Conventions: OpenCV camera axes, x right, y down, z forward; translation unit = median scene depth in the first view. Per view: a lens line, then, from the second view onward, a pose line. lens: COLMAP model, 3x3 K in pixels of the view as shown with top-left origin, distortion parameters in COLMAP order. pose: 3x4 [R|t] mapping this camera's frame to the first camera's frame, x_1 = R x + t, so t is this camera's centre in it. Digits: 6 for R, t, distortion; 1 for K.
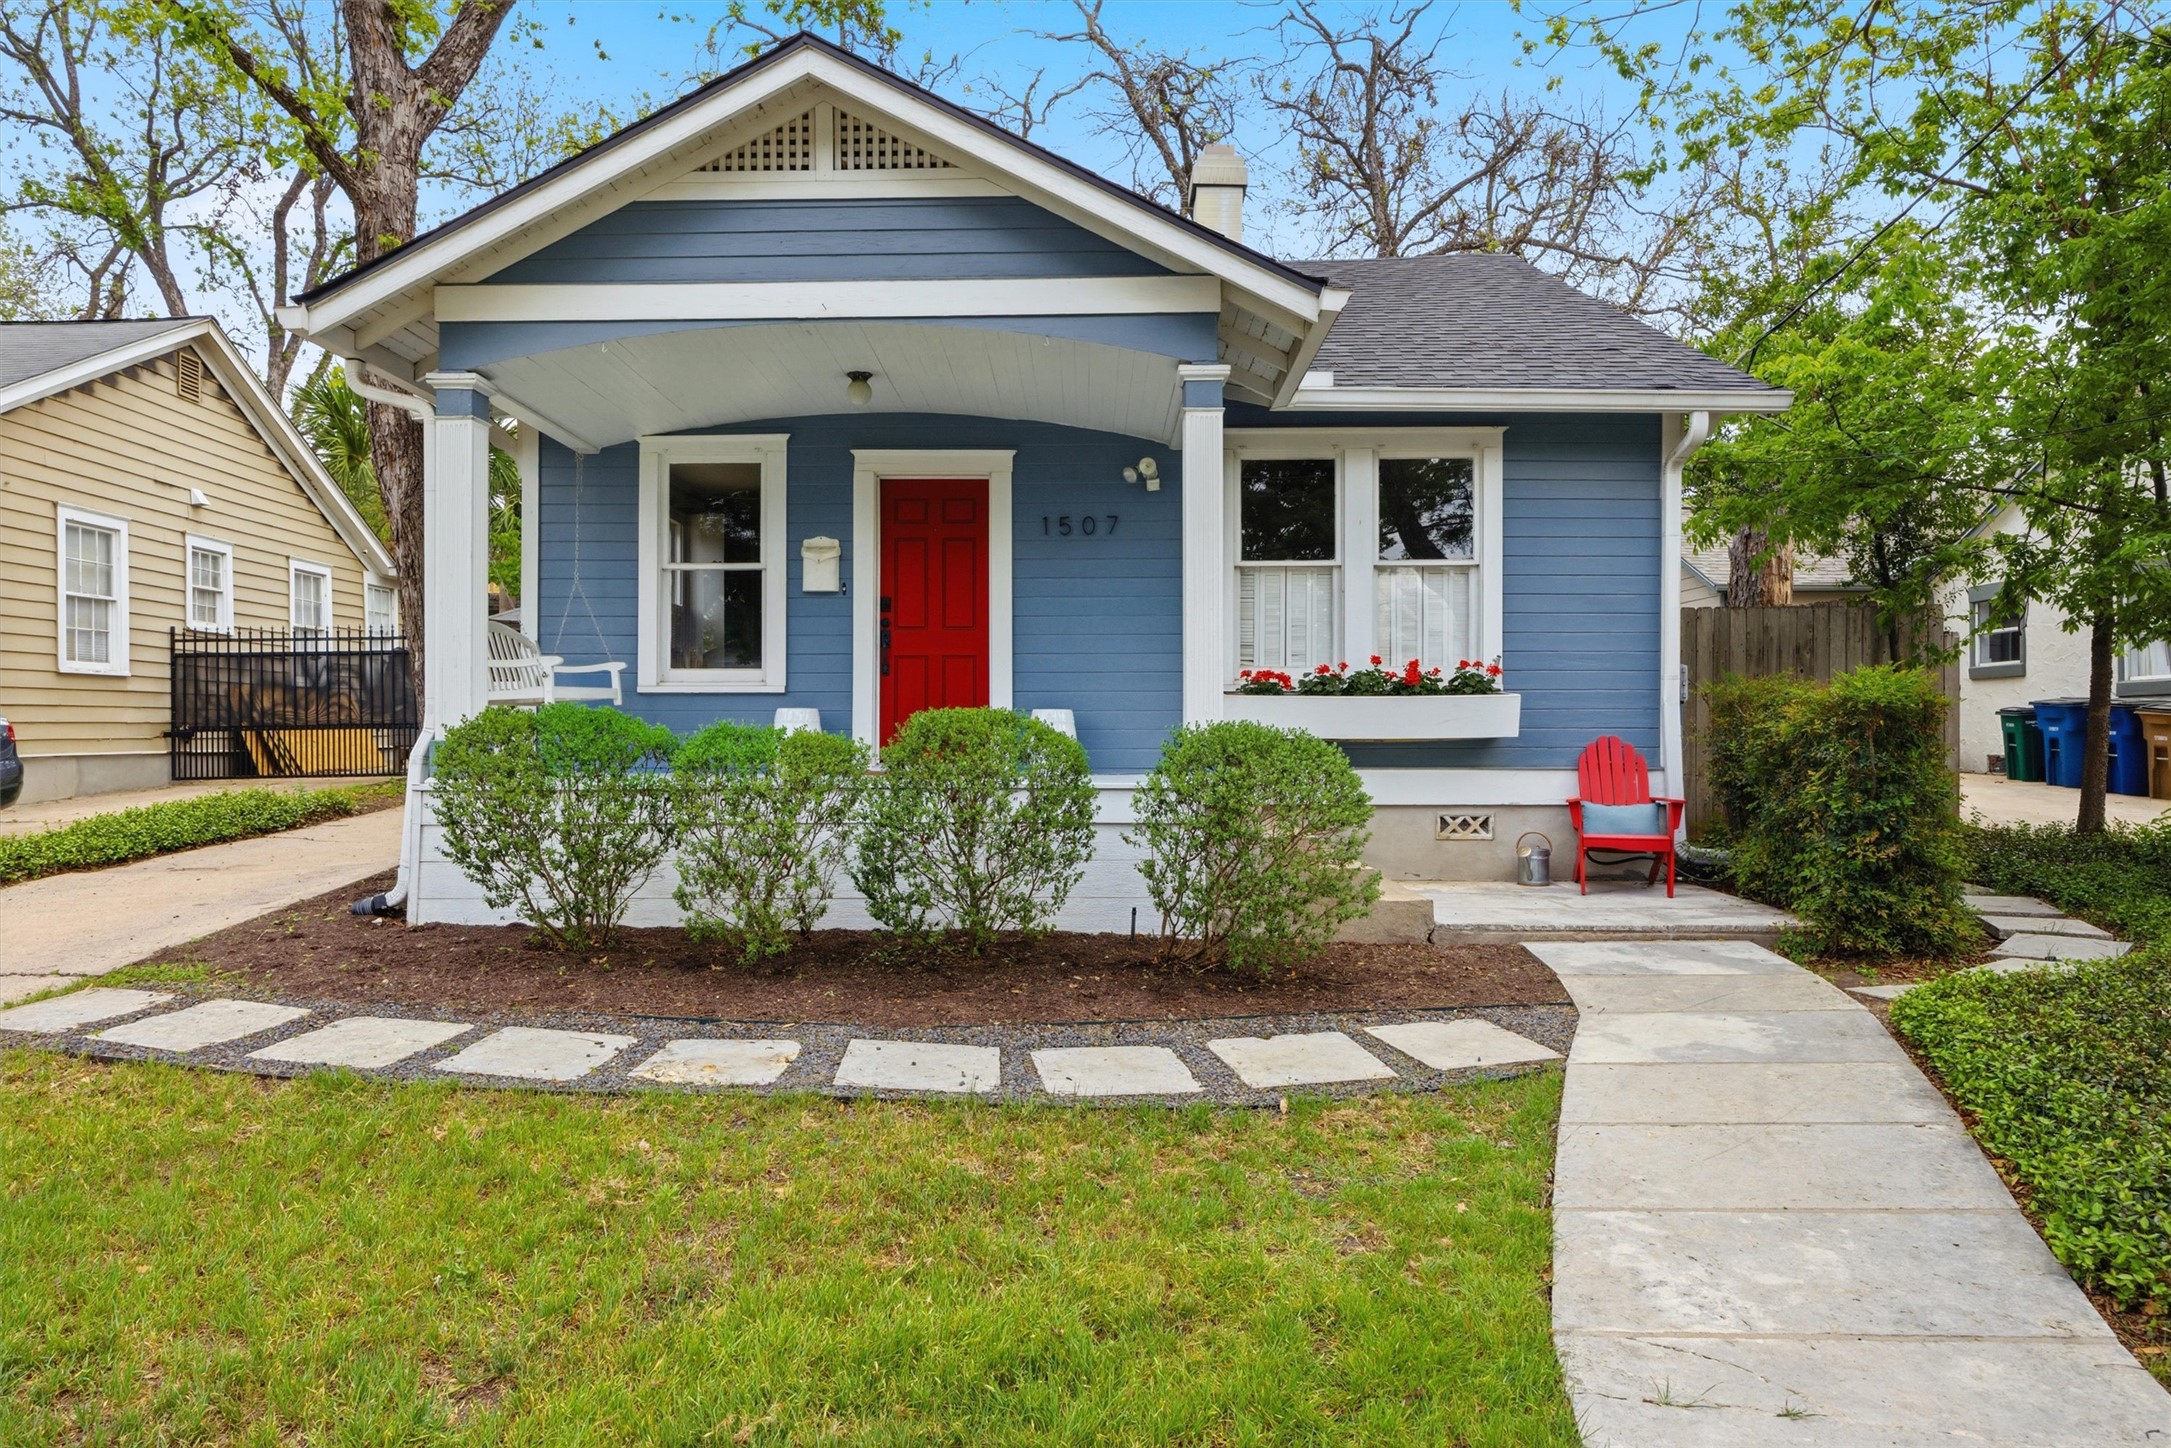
lens RADIAL K [[1239.8, 0, 1028.5], [0, 1239.8, 722.3], [0, 0, 1]] dist [-0.004010, -0.001394]
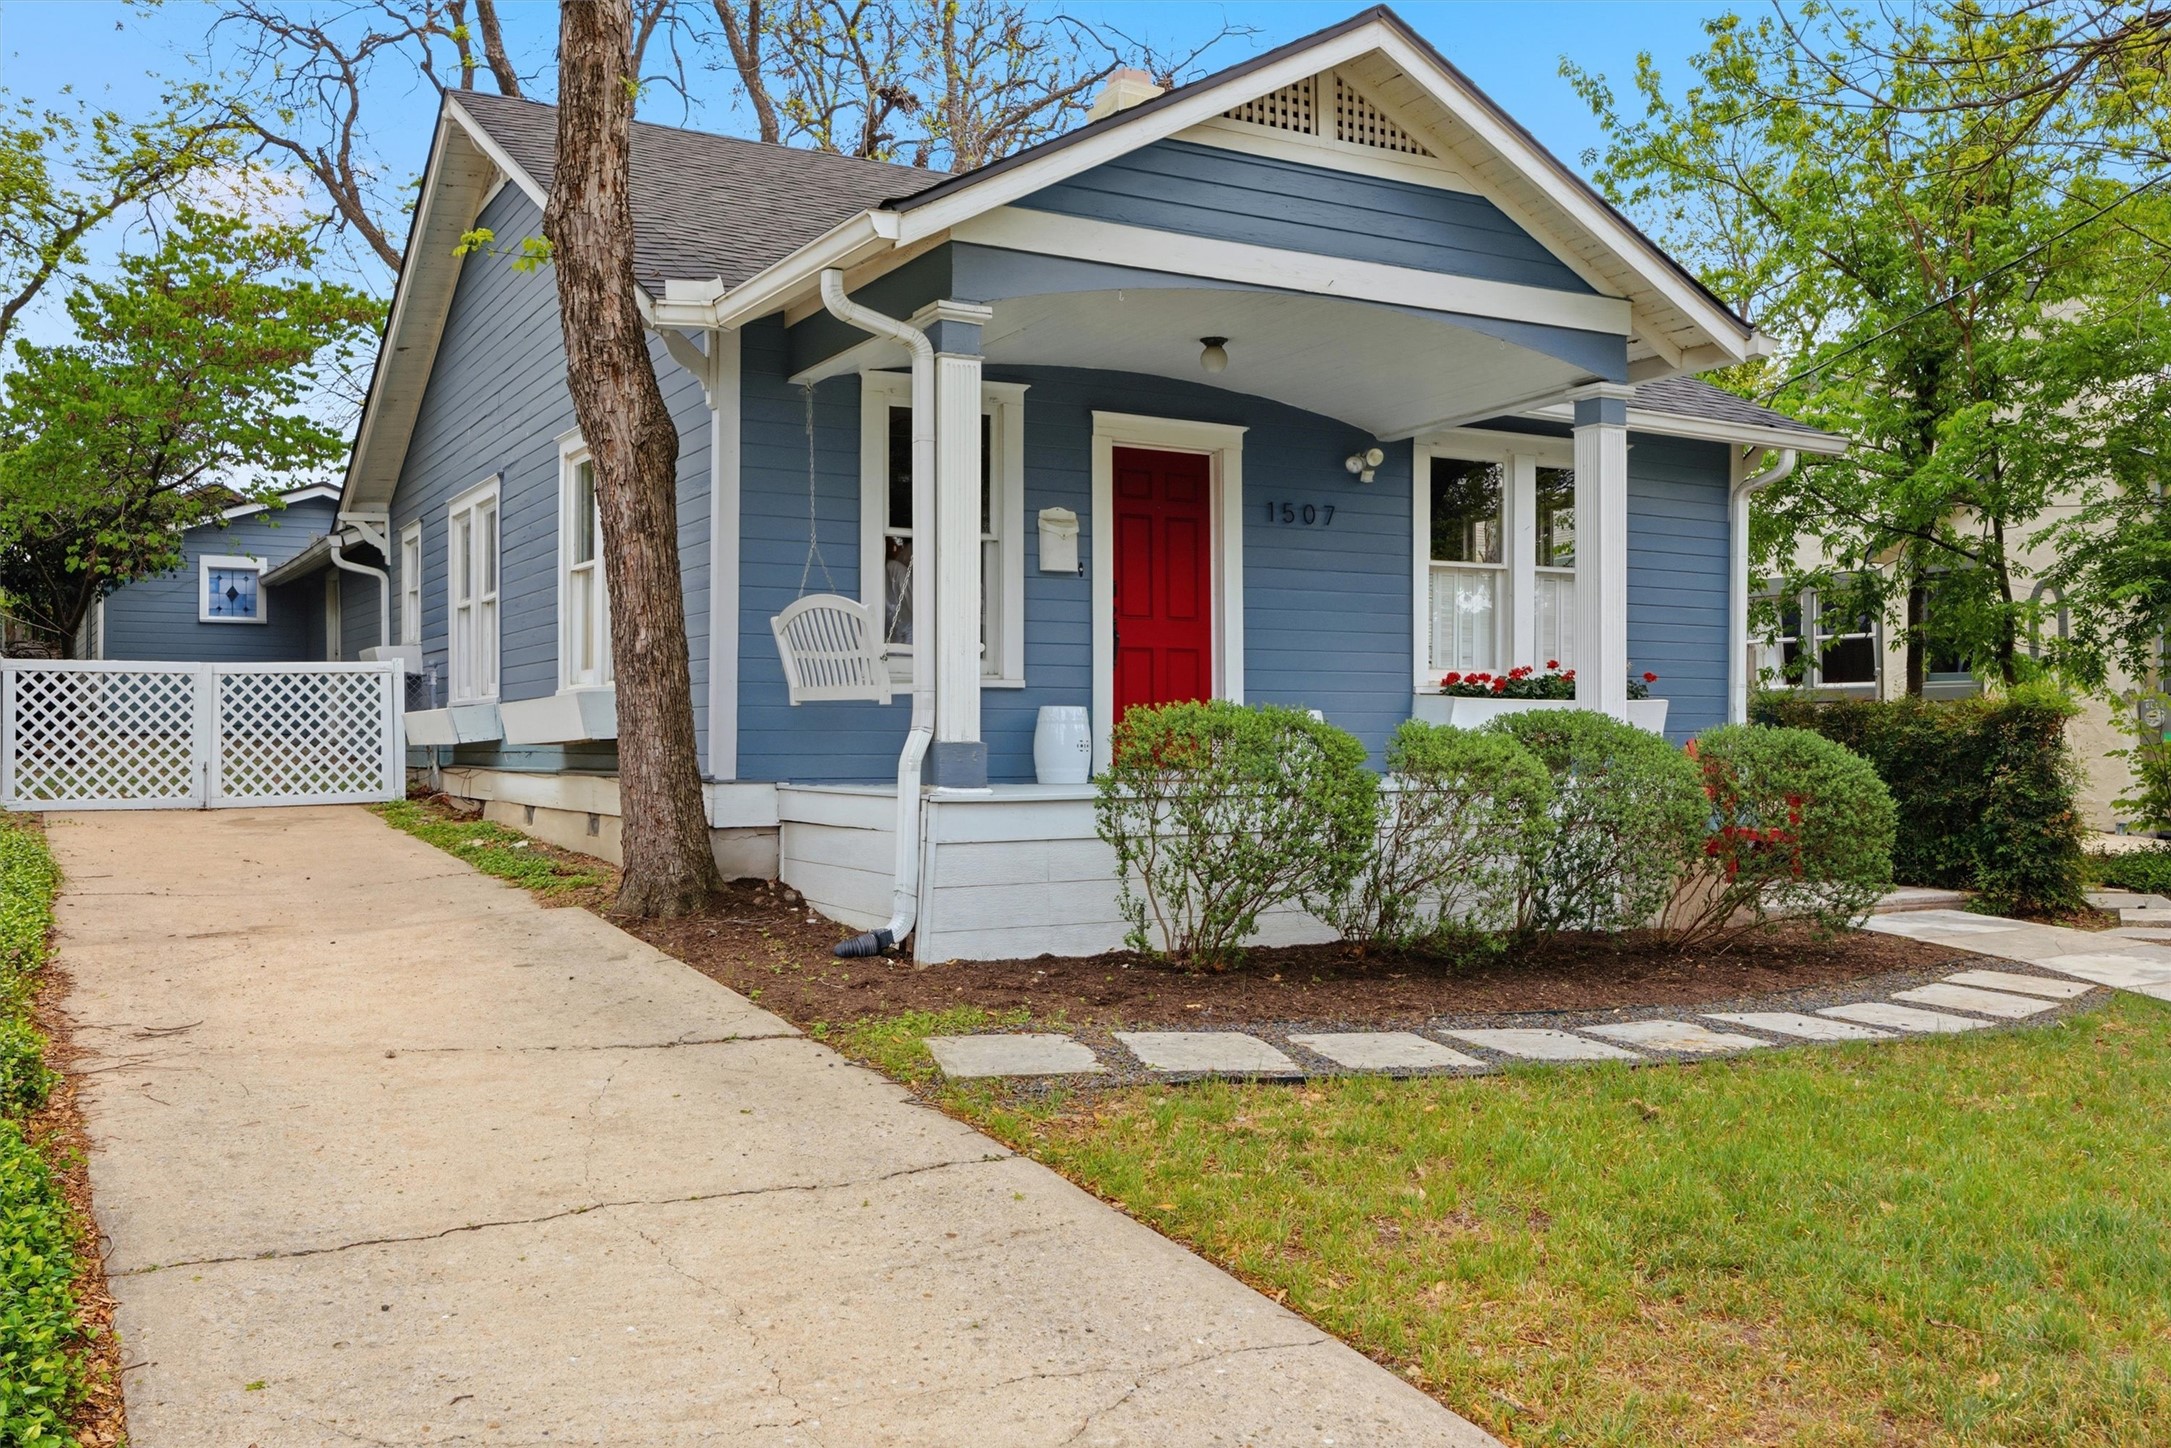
lens RADIAL K [[1730.9, 0, 898.9], [0, 1730.9, 727.6], [0, 0, 1]] dist [-0.000076, -0.001068]
pose [[0.883193, 0.001791, 0.469006, -0.850748], [-0.000906, 0.999997, -0.002113, 0.005674], [-0.469008, 0.001441, 0.883193, -0.009375]]
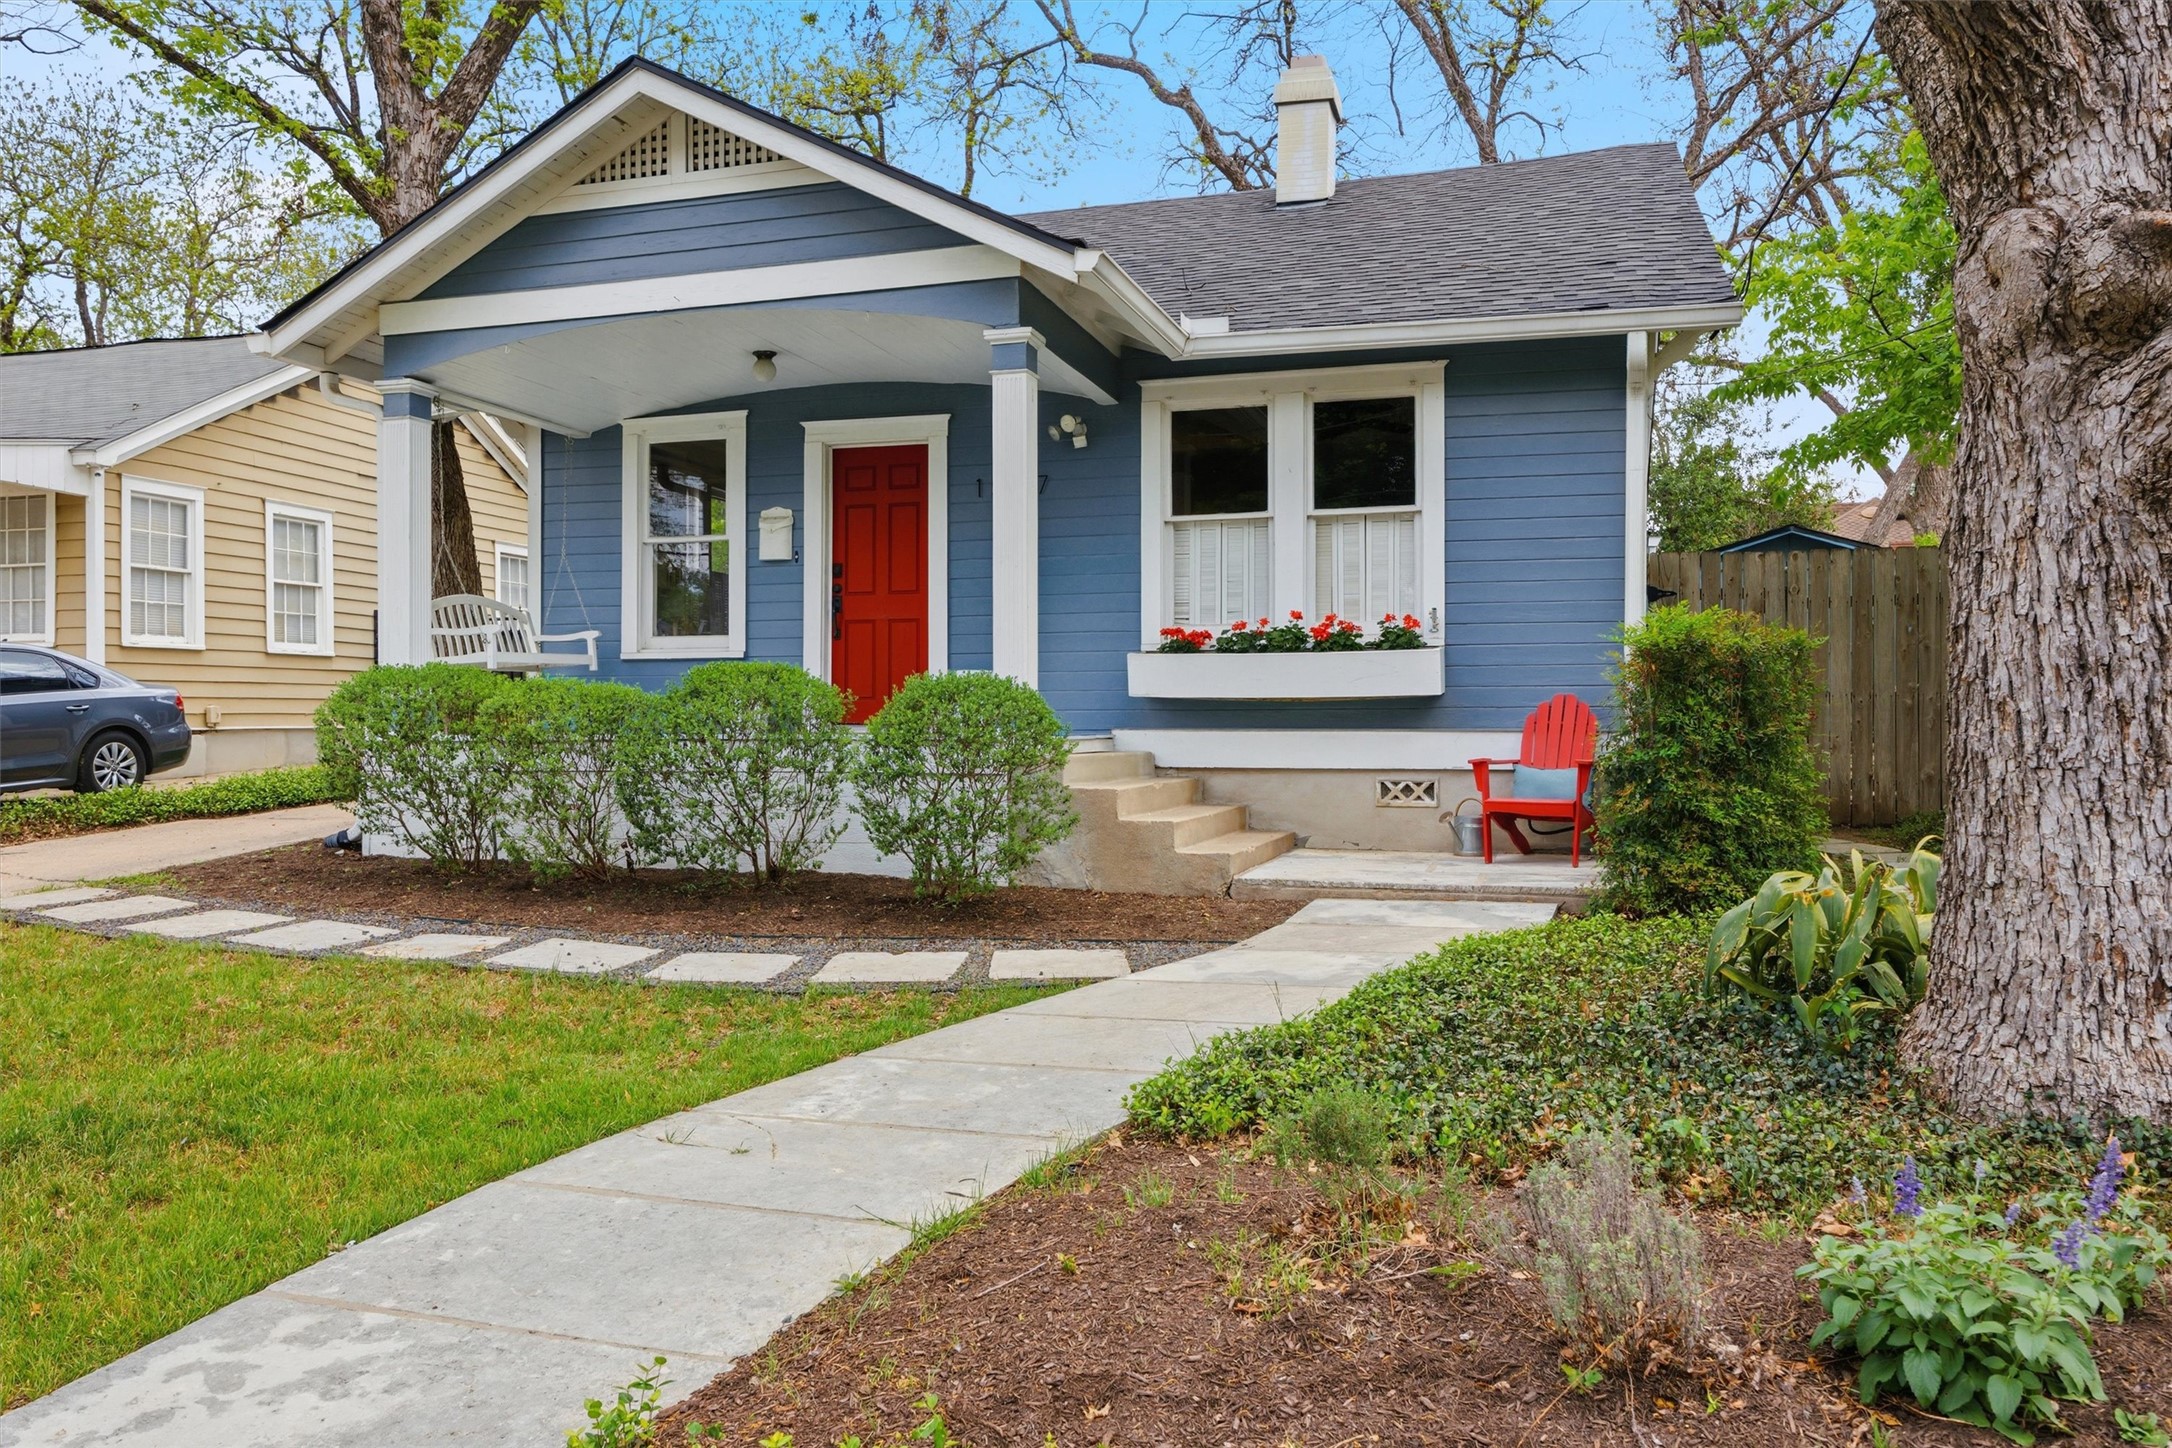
lens RADIAL K [[1466.3, 0, 1086.0], [0, 1466.3, 724.0], [0, 0, 1]] dist [-0.004750, 0.000532]
pose [[0.967700, -0.000333, -0.252105, 0.403894], [0.002156, 0.999973, 0.006955, 0.024833], [0.252096, -0.007274, 0.967675, -0.128916]]
